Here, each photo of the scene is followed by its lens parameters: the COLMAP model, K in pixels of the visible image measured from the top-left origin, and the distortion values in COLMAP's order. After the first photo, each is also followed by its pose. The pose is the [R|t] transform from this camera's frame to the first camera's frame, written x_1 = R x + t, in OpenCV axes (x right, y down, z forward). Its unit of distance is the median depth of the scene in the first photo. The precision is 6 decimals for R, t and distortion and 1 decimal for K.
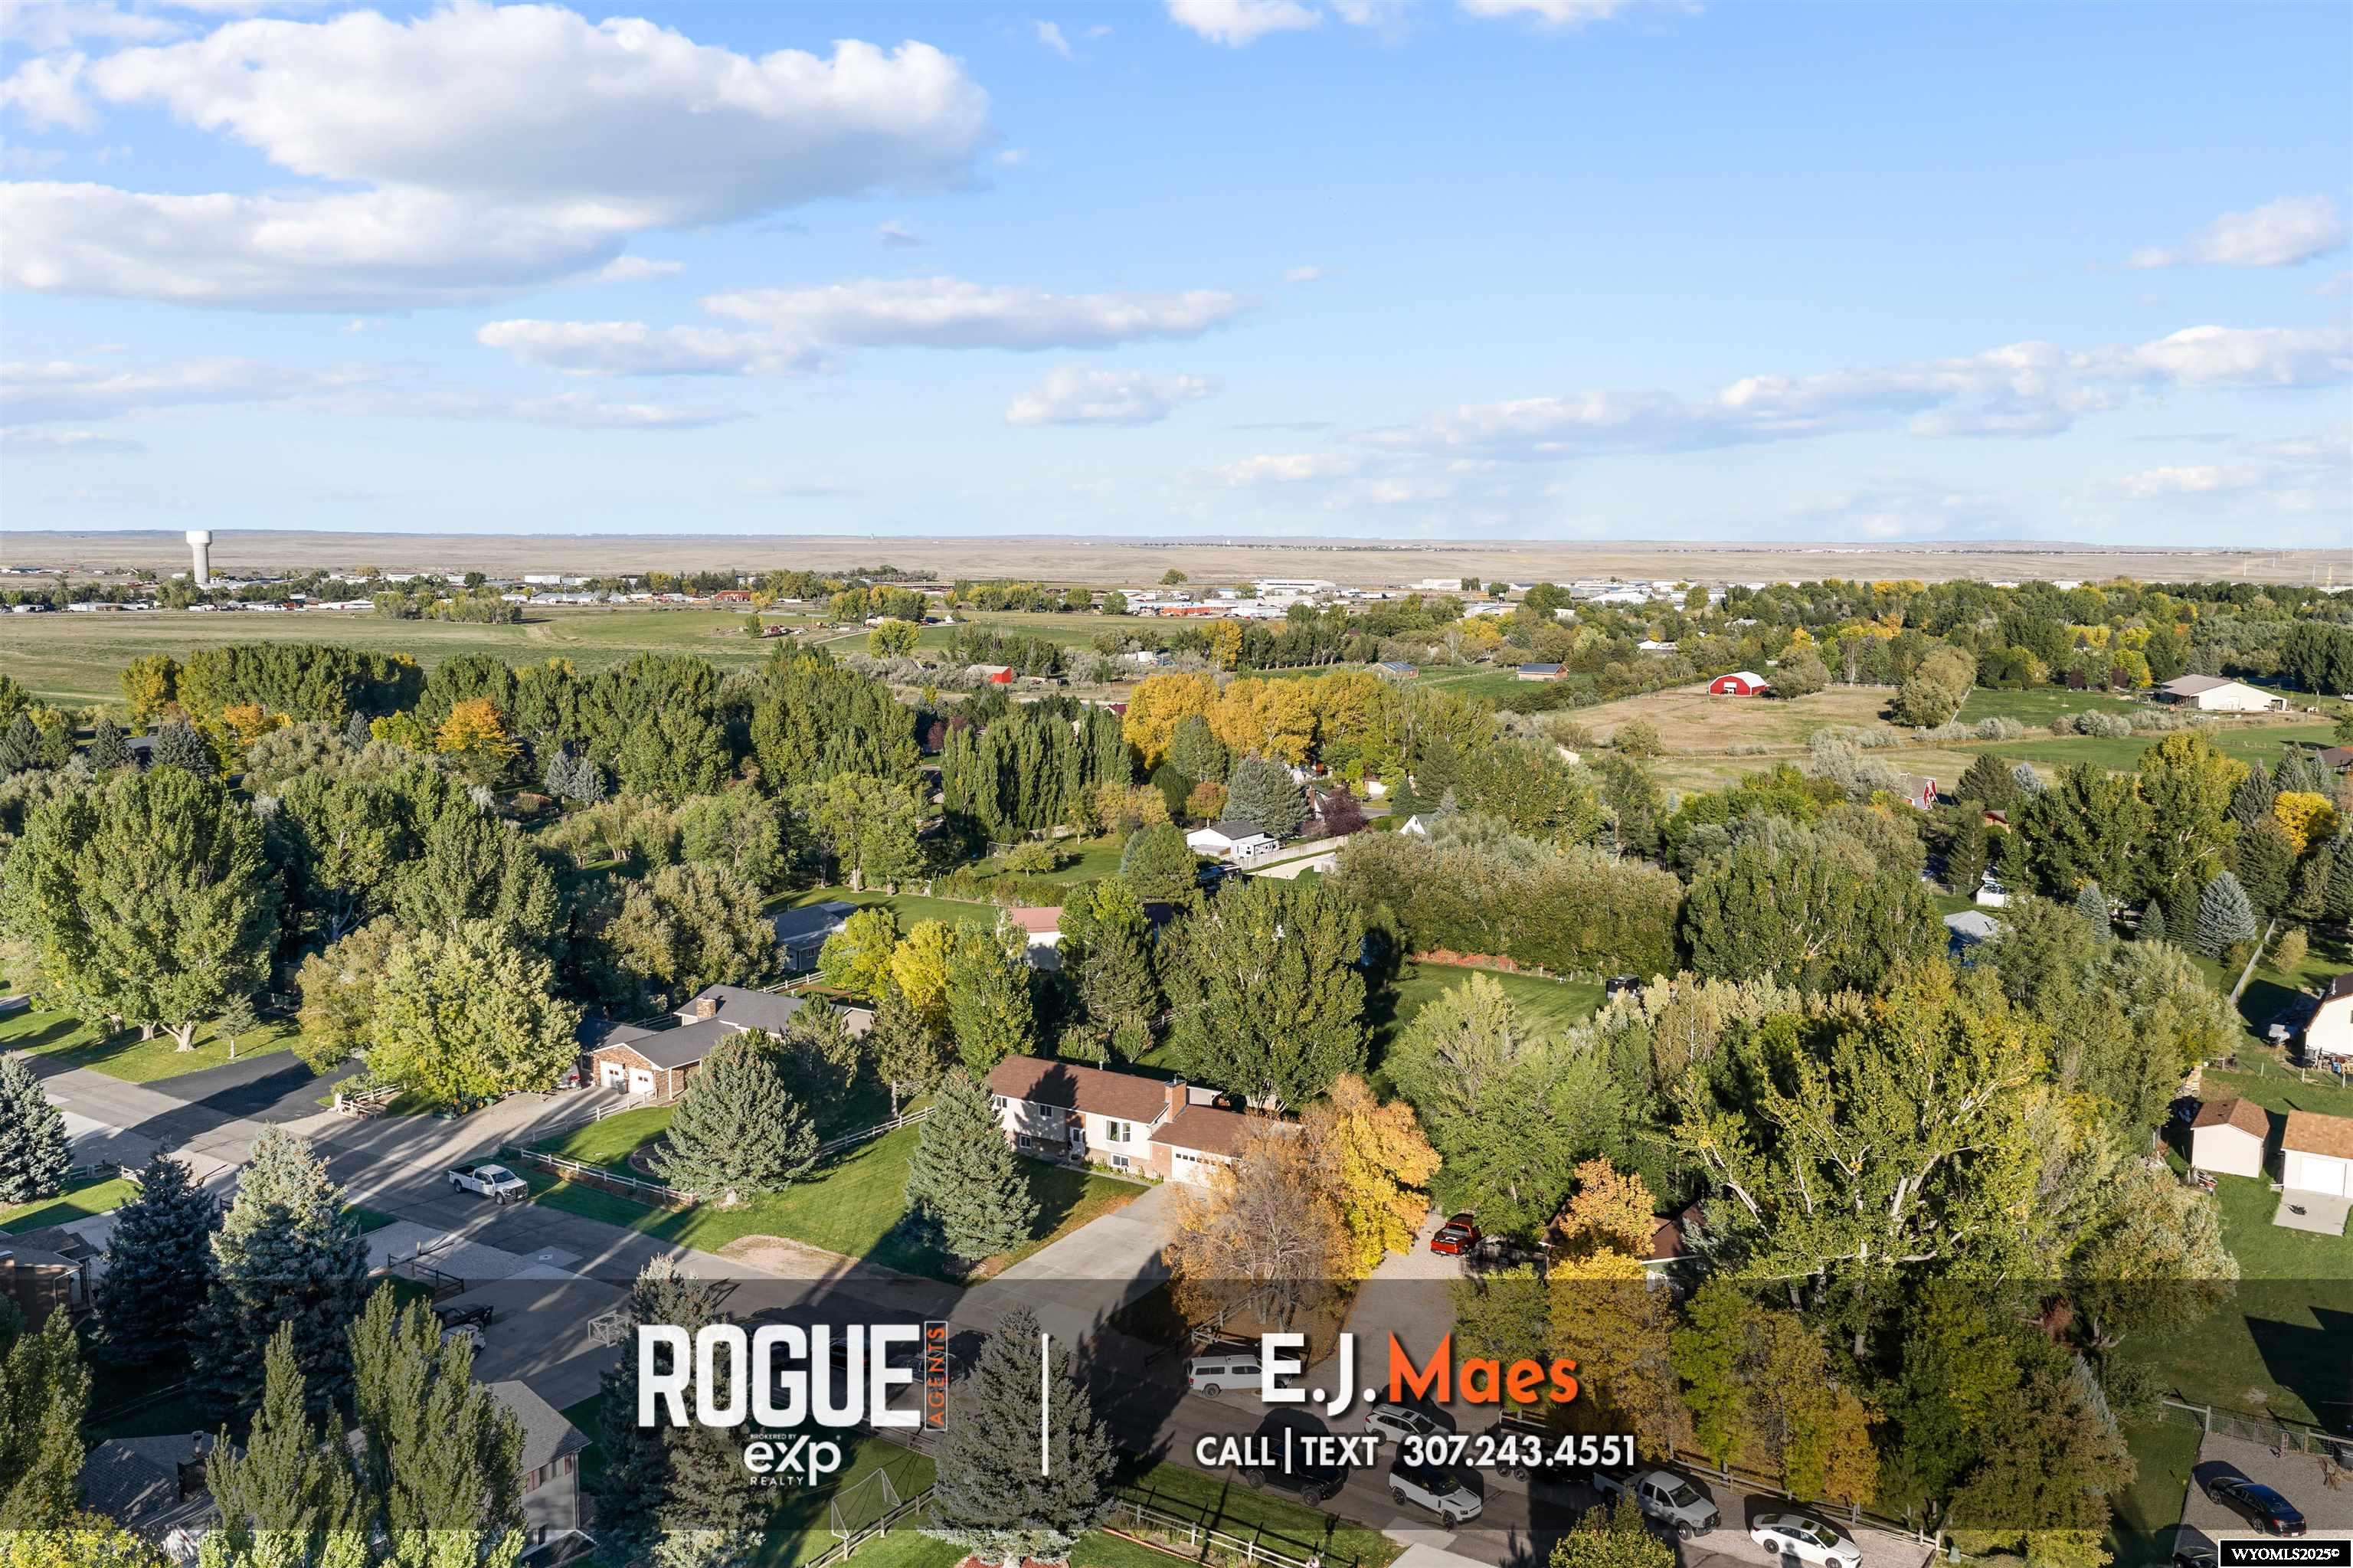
lens RADIAL K [[1903.0, 0, 1175.6], [0, 1903.0, 787.1], [0, 0, 1]] dist [-0.003558, -0.004118]
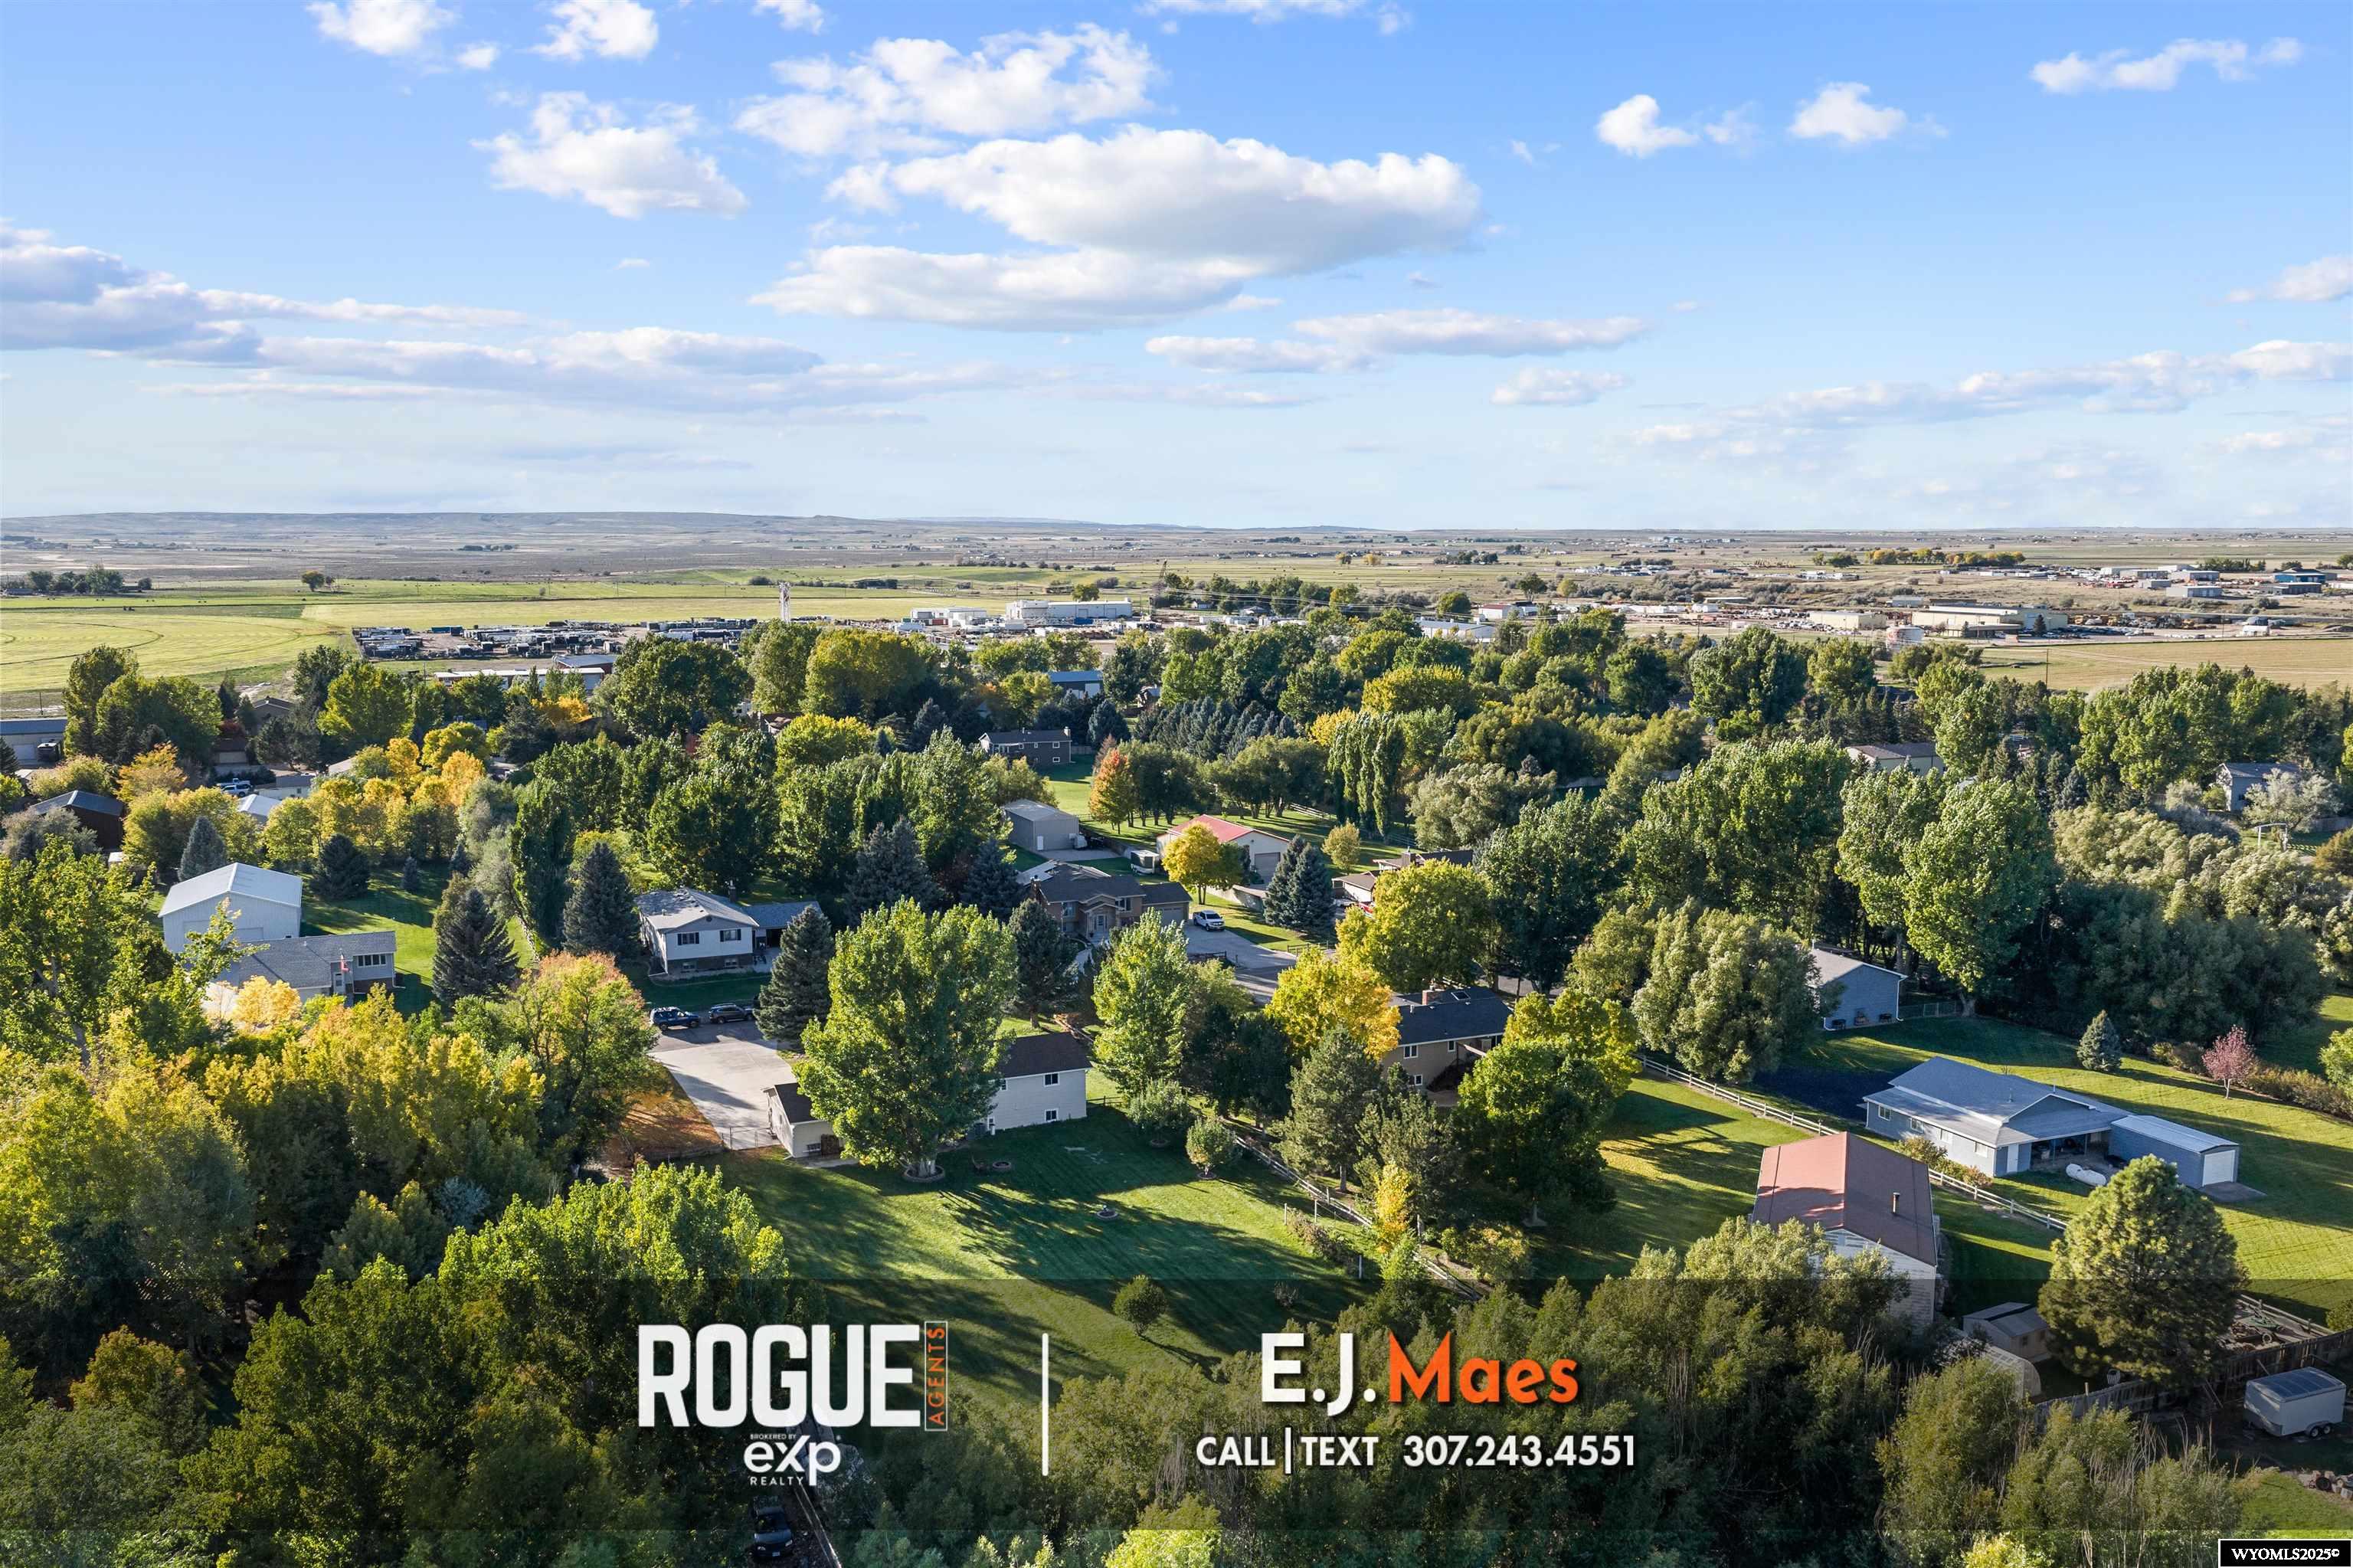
lens RADIAL K [[1903.0, 0, 1164.1], [0, 1903.0, 775.1], [0, 0, 1]] dist [-0.003558, -0.004118]
pose [[1.000000, -0.000815, 0.000544, -0.352524], [0.000820, 0.999942, -0.010727, 0.121640], [-0.000535, 0.010728, 0.999942, -0.518546]]
